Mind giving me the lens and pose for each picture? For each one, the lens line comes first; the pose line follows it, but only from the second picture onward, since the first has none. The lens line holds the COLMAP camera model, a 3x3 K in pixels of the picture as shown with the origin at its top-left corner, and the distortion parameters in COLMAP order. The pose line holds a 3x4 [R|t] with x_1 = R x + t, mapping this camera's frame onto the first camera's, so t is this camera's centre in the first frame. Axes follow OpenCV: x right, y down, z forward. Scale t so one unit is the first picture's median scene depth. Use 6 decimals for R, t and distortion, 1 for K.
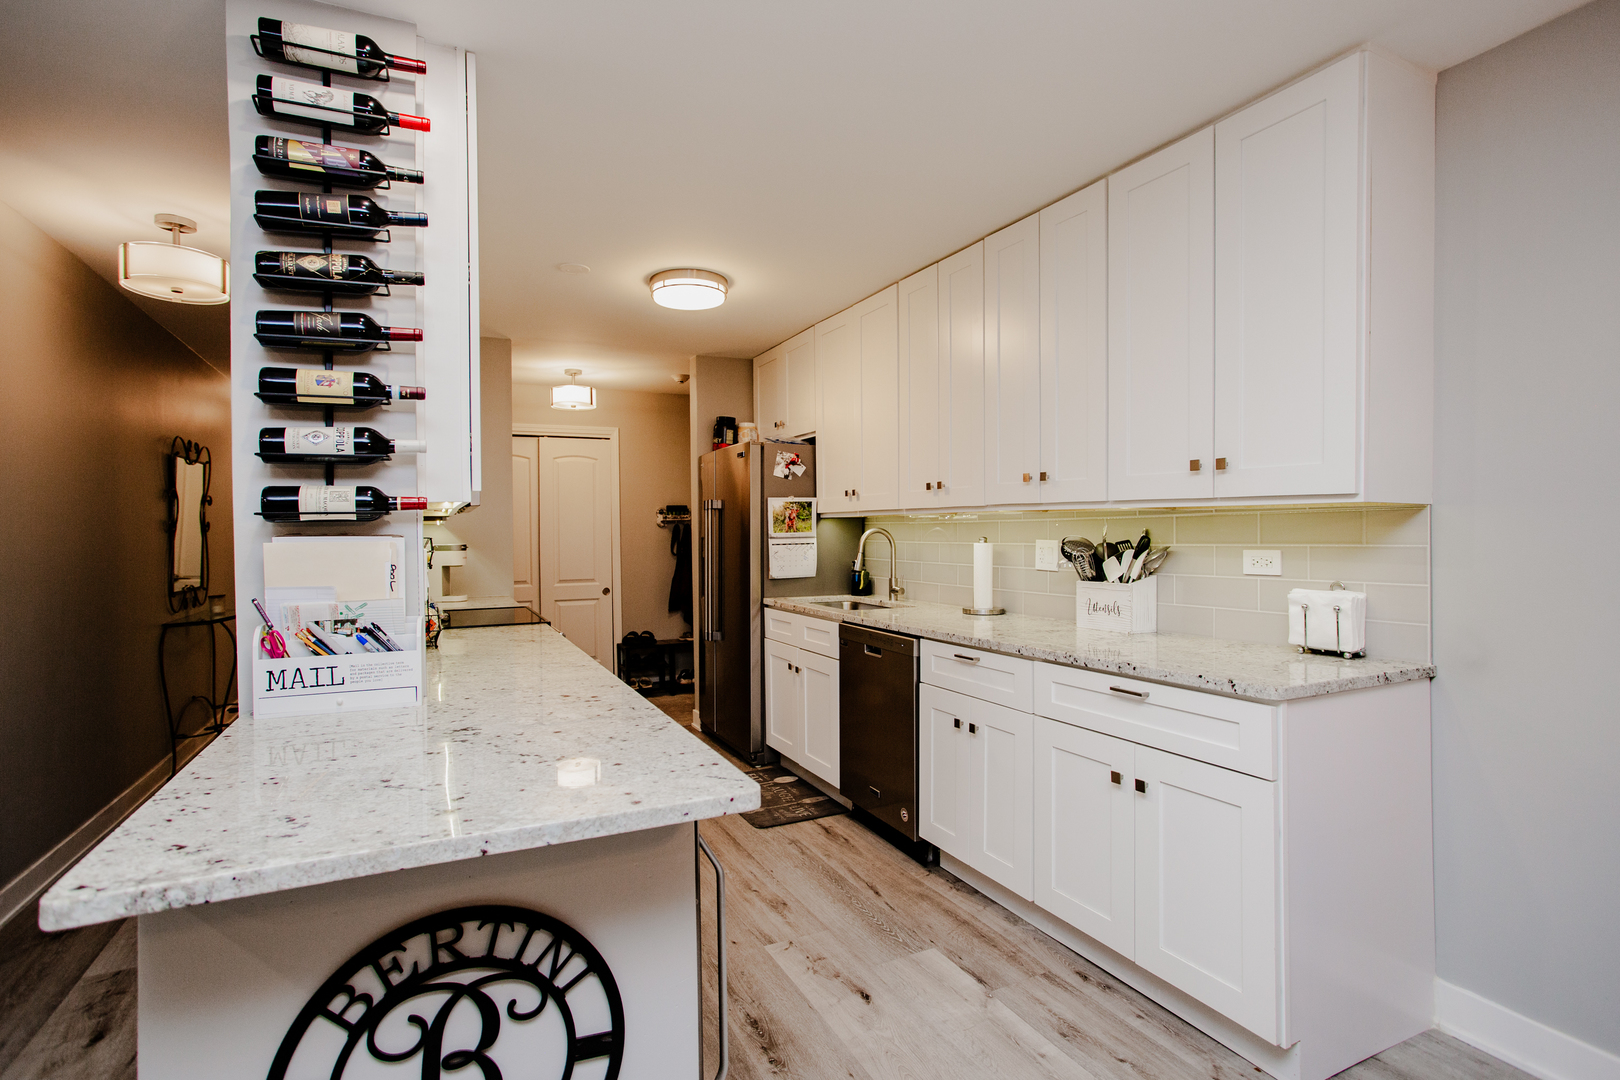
lens RADIAL K [[779.8, 0, 813.5], [0, 779.8, 535.5], [0, 0, 1]] dist [-0.031653, 0.013757]
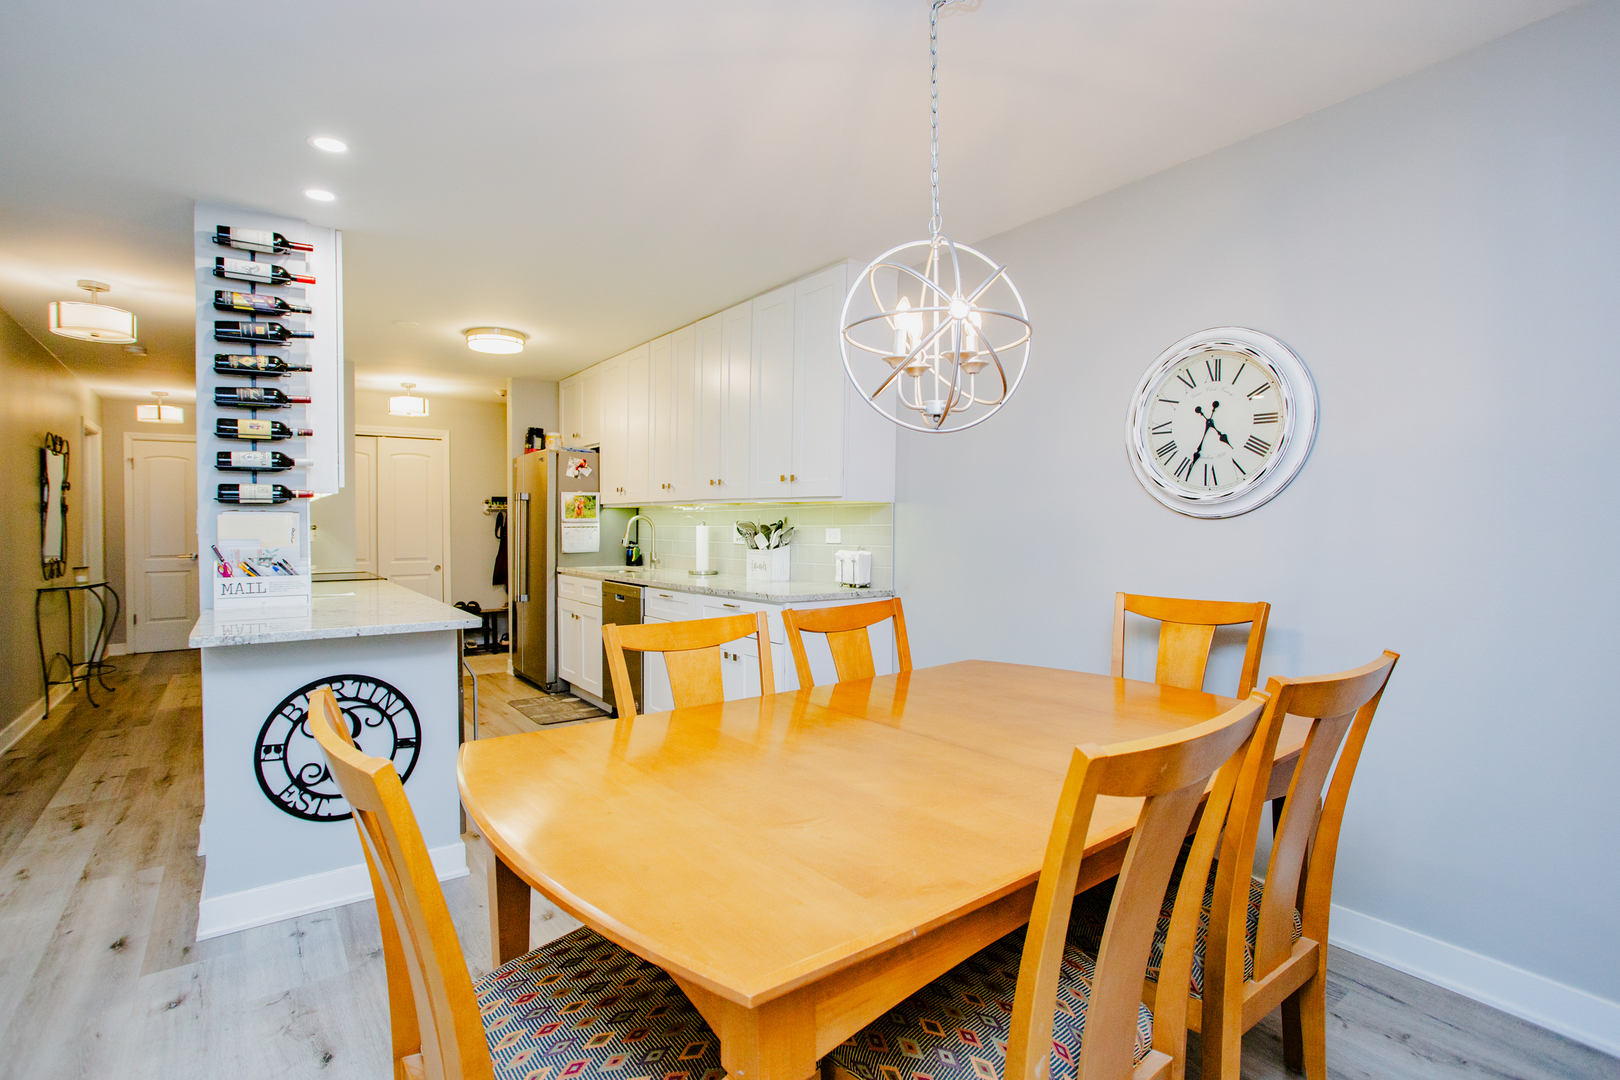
lens RADIAL K [[779.8, 0, 810.9], [0, 779.8, 533.0], [0, 0, 1]] dist [-0.031653, 0.013757]
pose [[0.984578, 0.008083, 0.174757, 0.227828], [-0.008955, 0.999951, 0.004201, 0.021048], [-0.174715, -0.005701, 0.984603, -0.676712]]
